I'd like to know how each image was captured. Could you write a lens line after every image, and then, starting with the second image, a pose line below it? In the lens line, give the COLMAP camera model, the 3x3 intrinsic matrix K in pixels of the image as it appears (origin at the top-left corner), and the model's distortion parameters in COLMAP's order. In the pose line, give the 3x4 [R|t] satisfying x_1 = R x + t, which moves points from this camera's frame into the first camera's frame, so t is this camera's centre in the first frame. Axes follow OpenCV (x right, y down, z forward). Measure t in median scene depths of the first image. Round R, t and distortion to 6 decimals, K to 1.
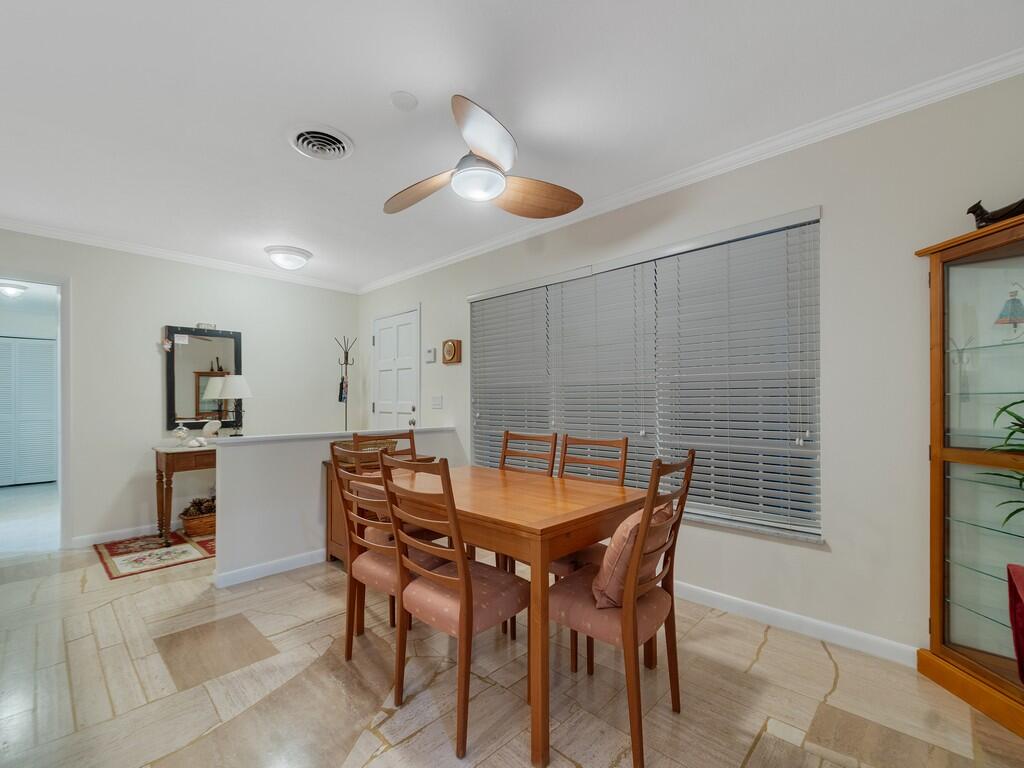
lens RADIAL K [[456.3, 0, 503.4], [0, 456.3, 397.9], [0, 0, 1]] dist [0.003123, -0.004175]
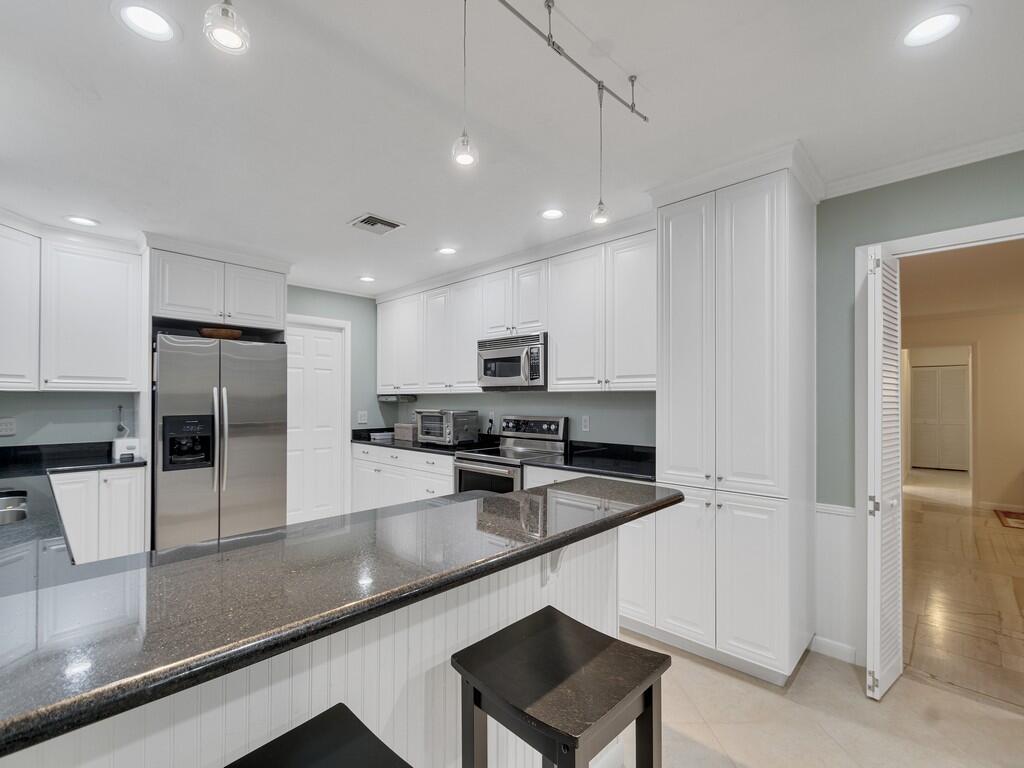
lens RADIAL K [[456.3, 0, 506.6], [0, 456.3, 396.8], [0, 0, 1]] dist [0.003123, -0.004175]
pose [[0.008669, -0.002827, -0.999958, 0.621068], [-0.003895, 0.999988, -0.002860, -0.049900], [0.999955, 0.003920, 0.008658, -0.656045]]
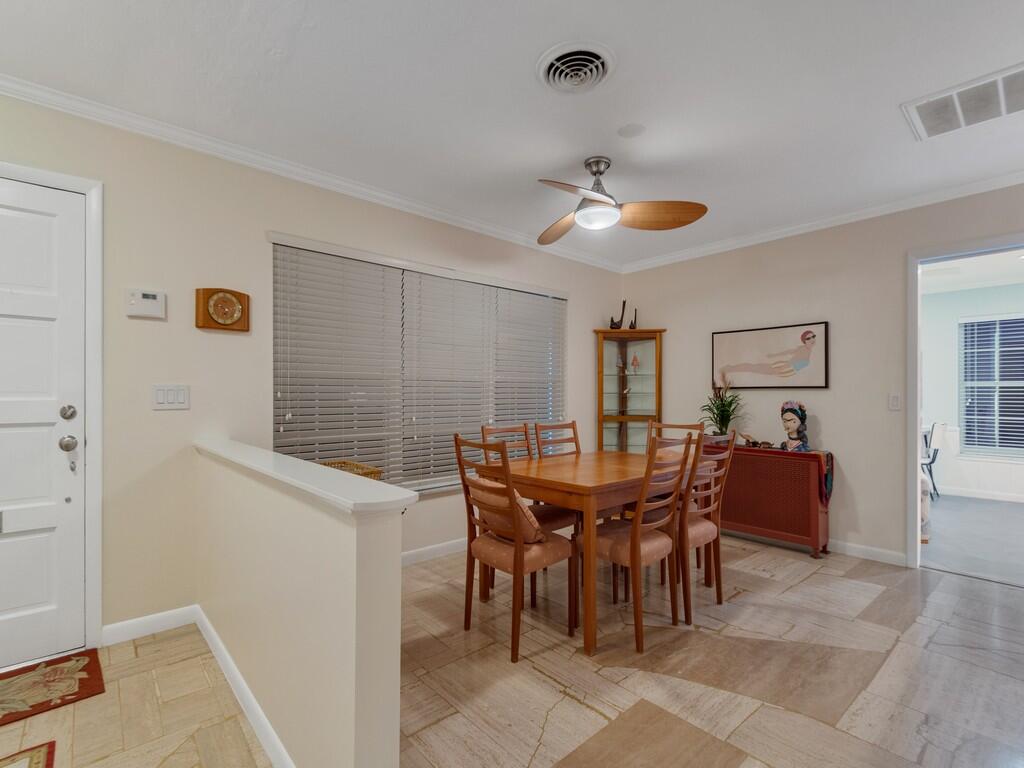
lens RADIAL K [[494.1, 0, 502.3], [0, 494.1, 393.8], [0, 0, 1]] dist [0.010690, -0.003134]
pose [[0.057445, 0.012277, 0.998273, -0.677410], [-0.004101, 0.999919, -0.012061, 0.009844], [-0.998340, -0.003401, 0.057491, 0.580463]]
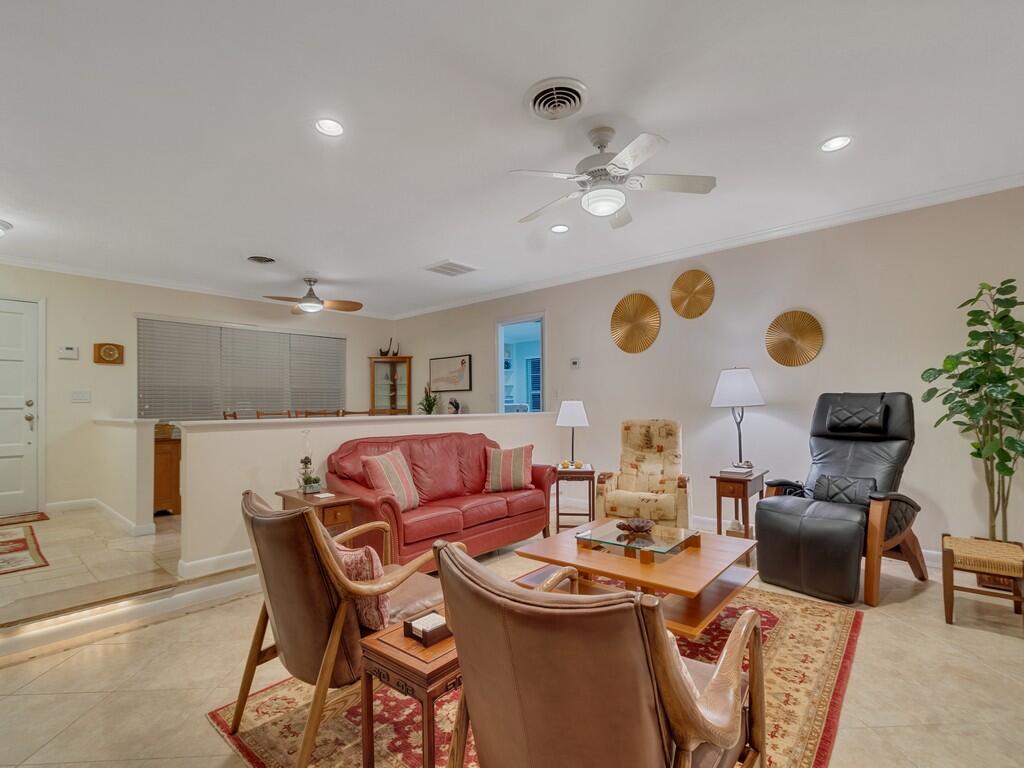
lens RADIAL K [[494.1, 0, 503.1], [0, 494.1, 398.1], [0, 0, 1]] dist [0.010690, -0.003134]
pose [[-0.056724, 0.025697, 0.998059, -1.351799], [0.010118, 0.999632, -0.025162, 0.051034], [-0.998339, 0.008671, -0.056963, 0.069293]]
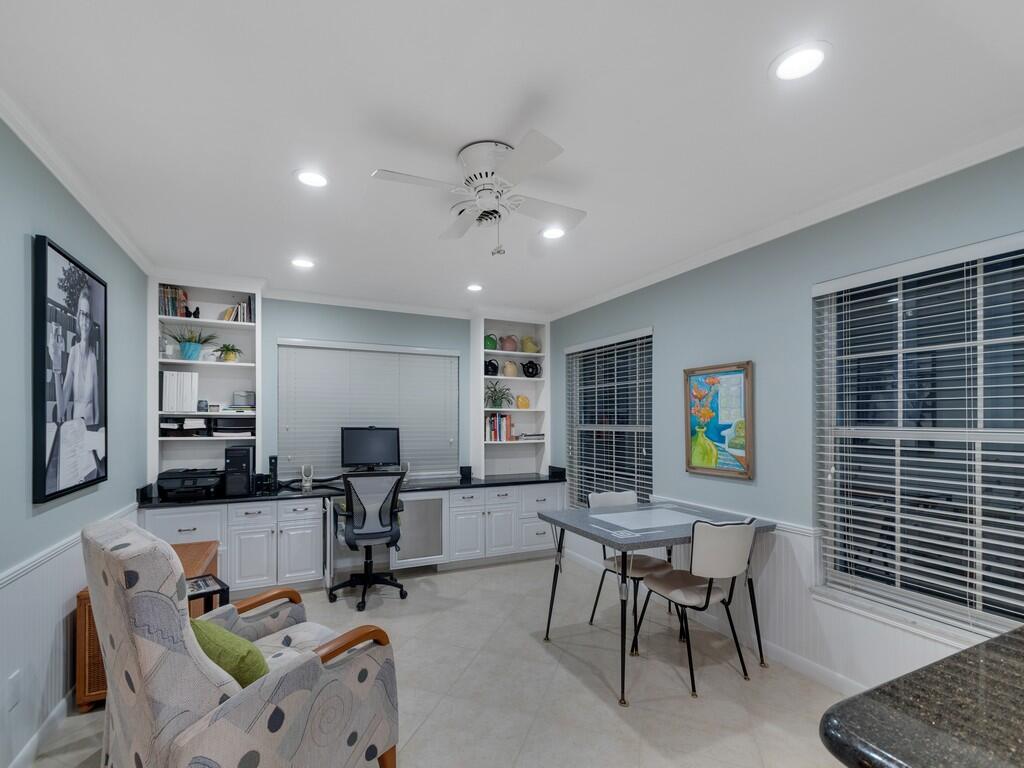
lens RADIAL K [[456.3, 0, 496.3], [0, 456.3, 422.8], [0, 0, 1]] dist [0.003123, -0.004175]
pose [[0.360531, 0.001433, 0.932746, 0.123987], [-0.006021, 0.999982, 0.000791, -0.050151], [-0.932728, -0.005901, 0.360533, -0.470273]]
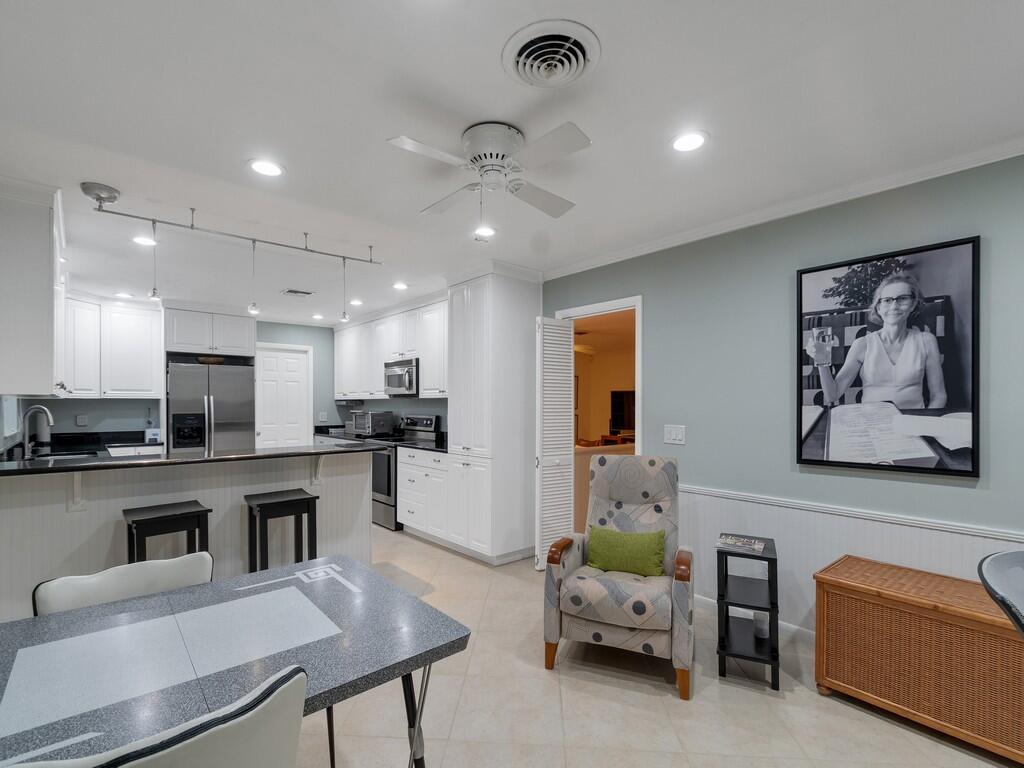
lens RADIAL K [[494.1, 0, 516.8], [0, 494.1, 406.9], [0, 0, 1]] dist [0.010690, -0.003134]
pose [[-0.080354, 0.009825, -0.996718, 1.080758], [-0.001562, 0.999949, 0.009983, -0.051490], [0.996765, 0.002359, -0.080334, -0.220461]]
